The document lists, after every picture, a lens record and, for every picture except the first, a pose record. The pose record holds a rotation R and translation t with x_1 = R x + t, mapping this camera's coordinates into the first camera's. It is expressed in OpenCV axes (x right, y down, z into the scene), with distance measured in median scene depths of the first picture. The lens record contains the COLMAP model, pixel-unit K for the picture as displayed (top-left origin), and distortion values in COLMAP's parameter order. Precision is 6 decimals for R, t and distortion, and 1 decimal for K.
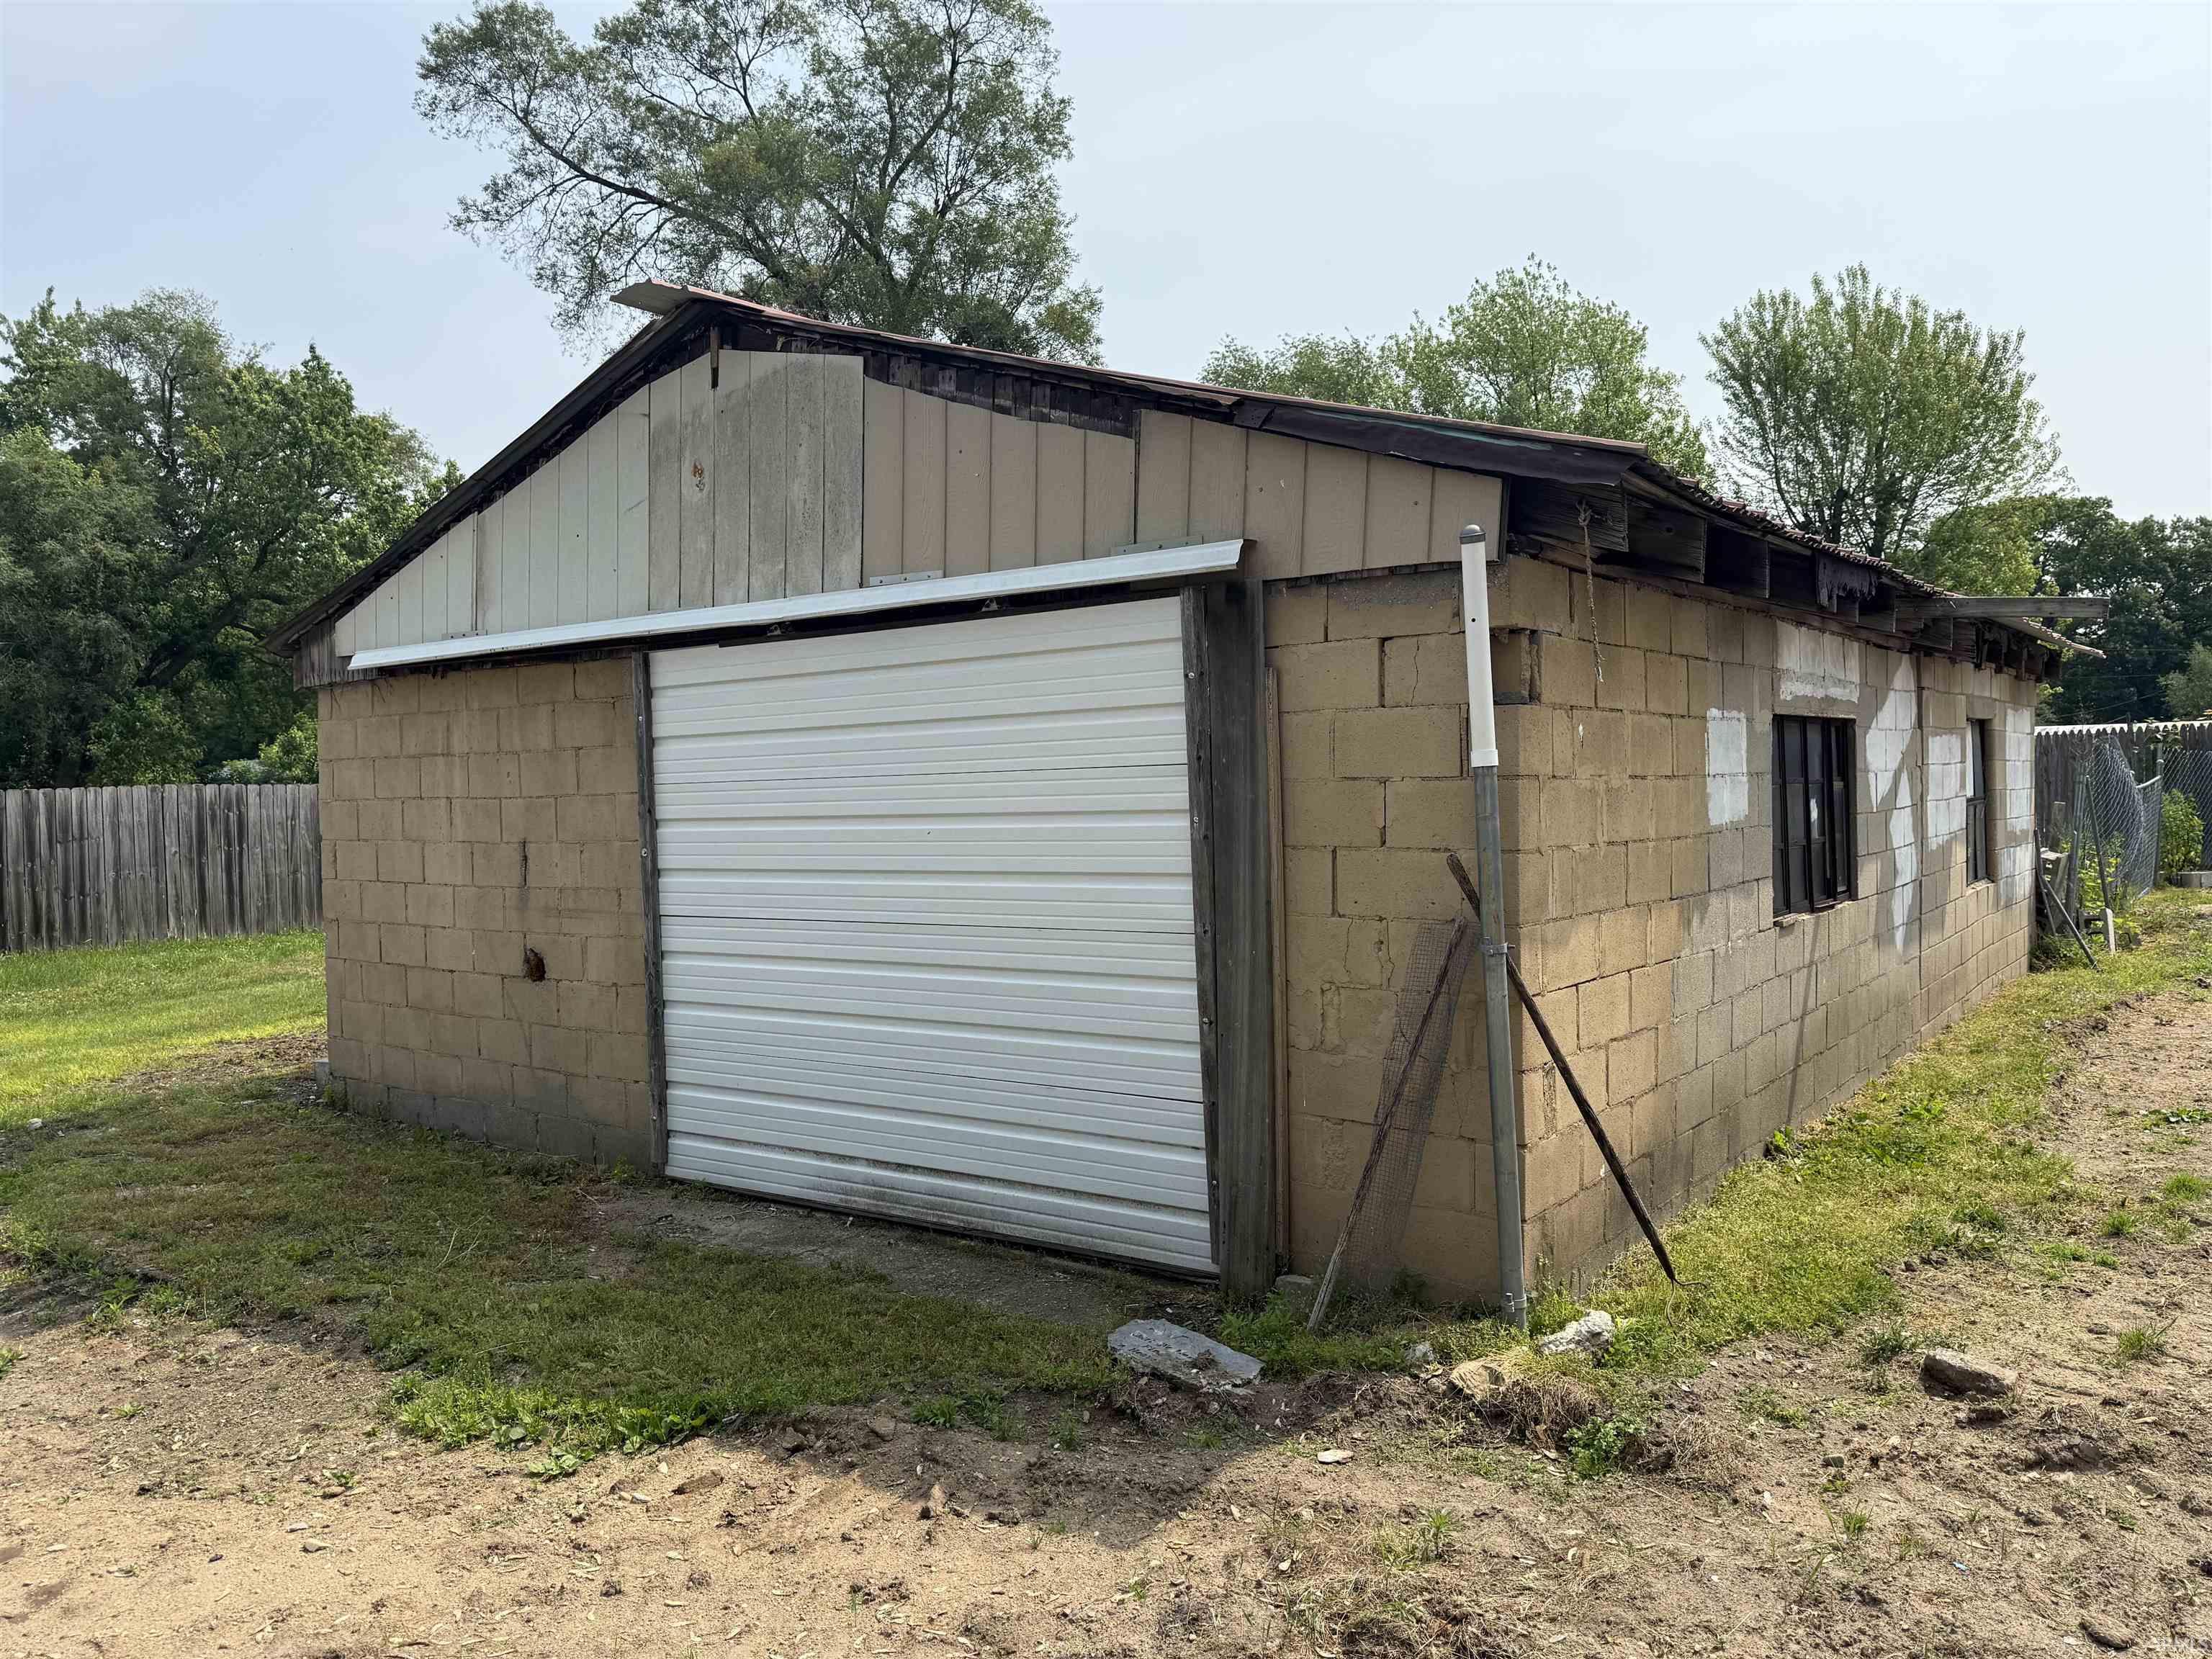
lens RADIAL K [[1582.3, 0, 1104.4], [0, 1582.3, 844.0], [0, 0, 1]] dist [0.047537, -0.033387]
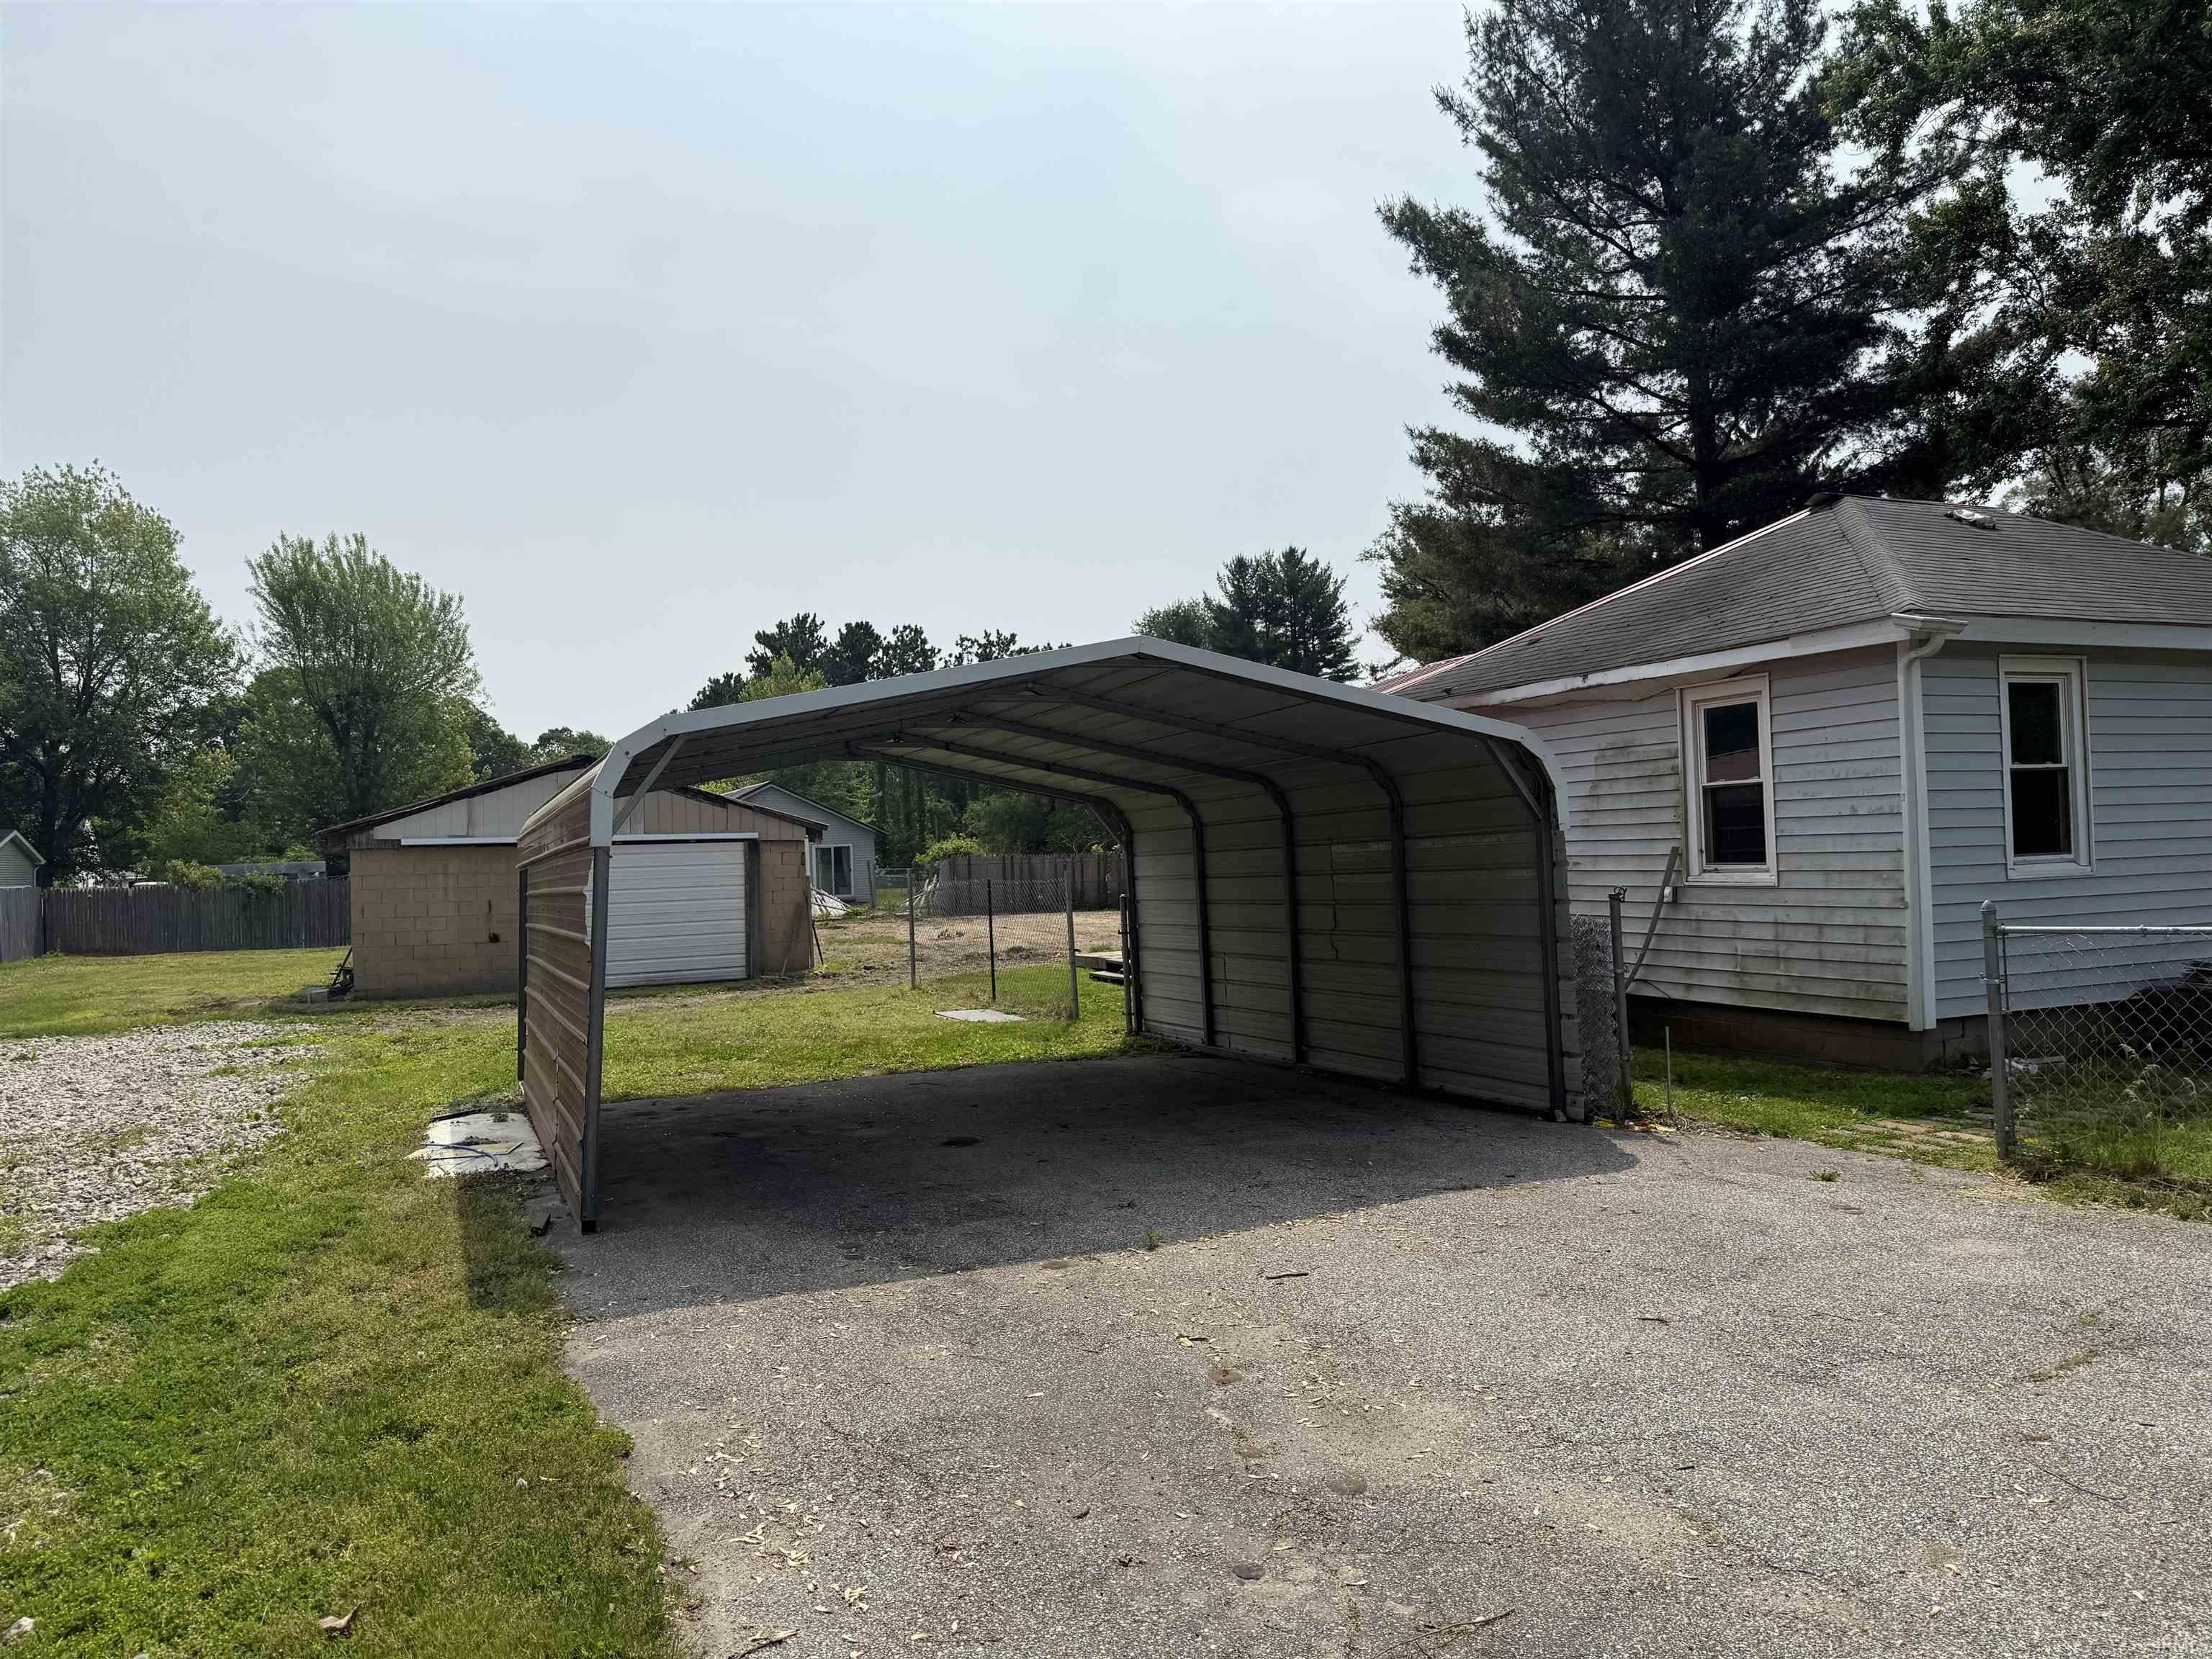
lens RADIAL K [[1582.3, 0, 1104.4], [0, 1582.3, 844.0], [0, 0, 1]] dist [0.047537, -0.033387]
pose [[0.525174, 0.018380, 0.850796, -2.299596], [0.049447, 0.997418, -0.052070, 0.107031], [-0.849557, 0.069415, 0.522910, -1.653723]]
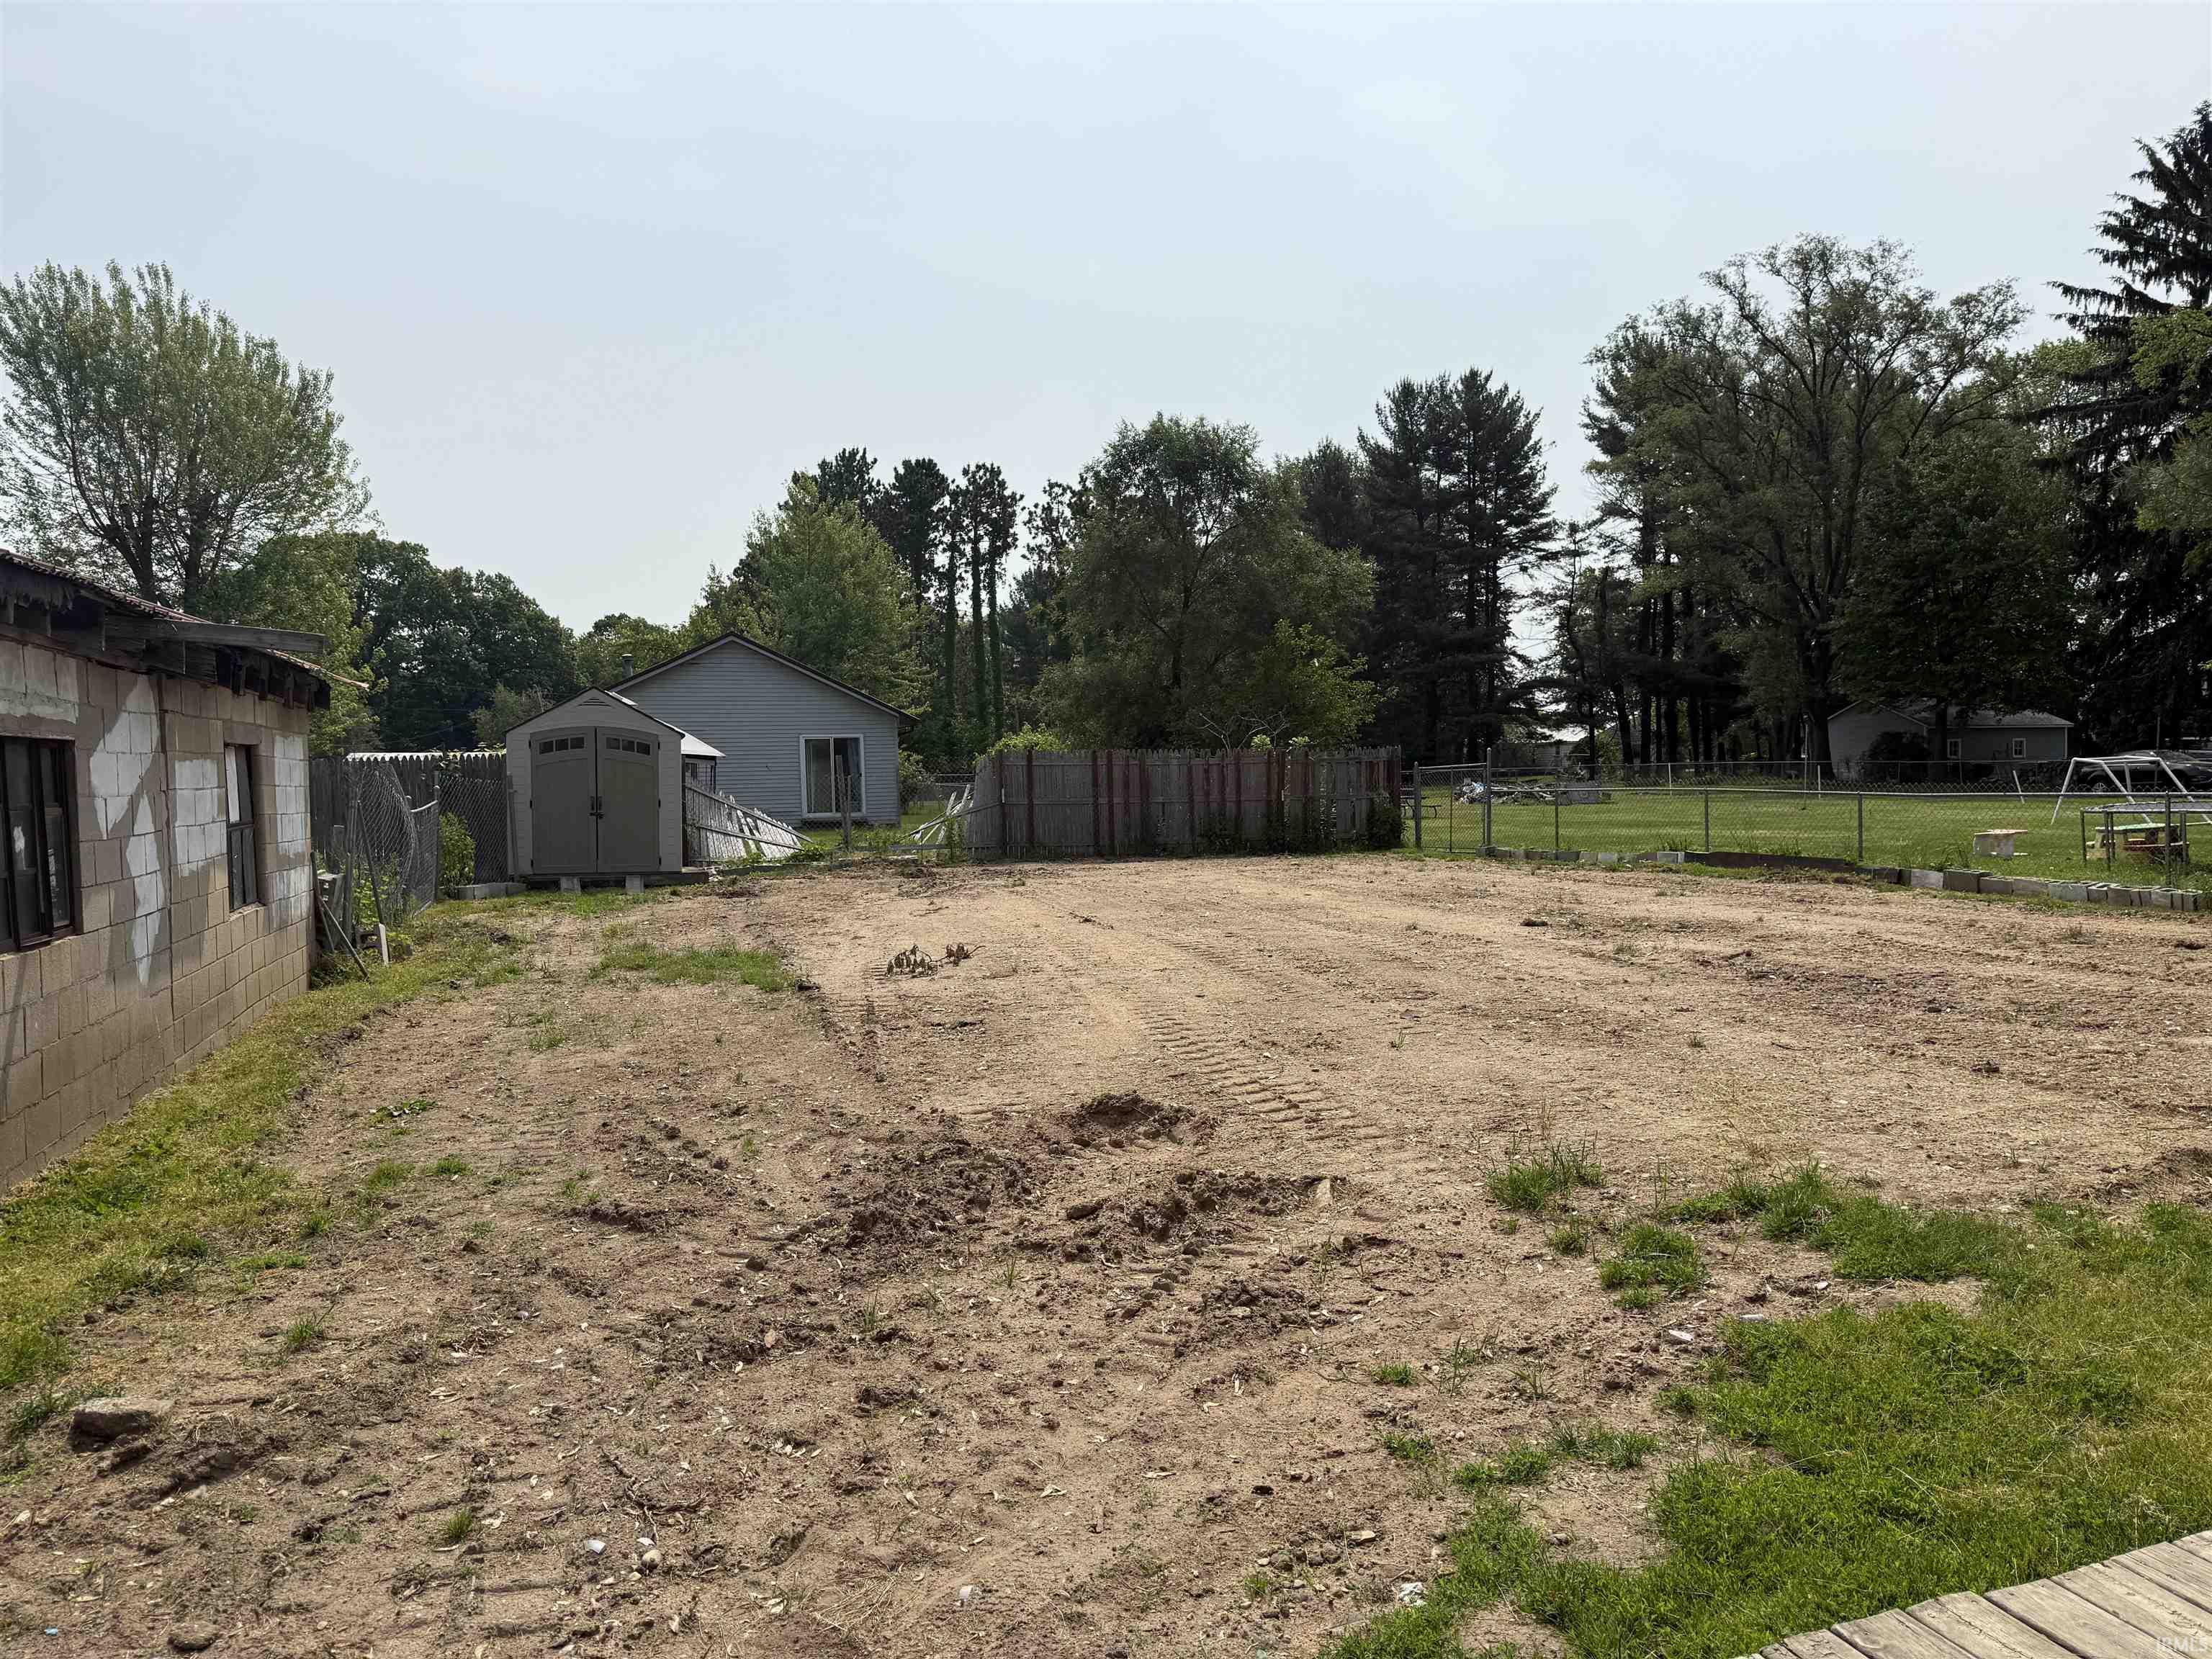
lens RADIAL K [[1582.3, 0, 1104.4], [0, 1582.3, 844.0], [0, 0, 1]] dist [0.047537, -0.033387]
pose [[0.577264, -0.021335, 0.816279, 0.039957], [0.033095, 0.999449, 0.002718, -0.000287], [-0.815886, 0.025446, 0.577652, -0.025392]]
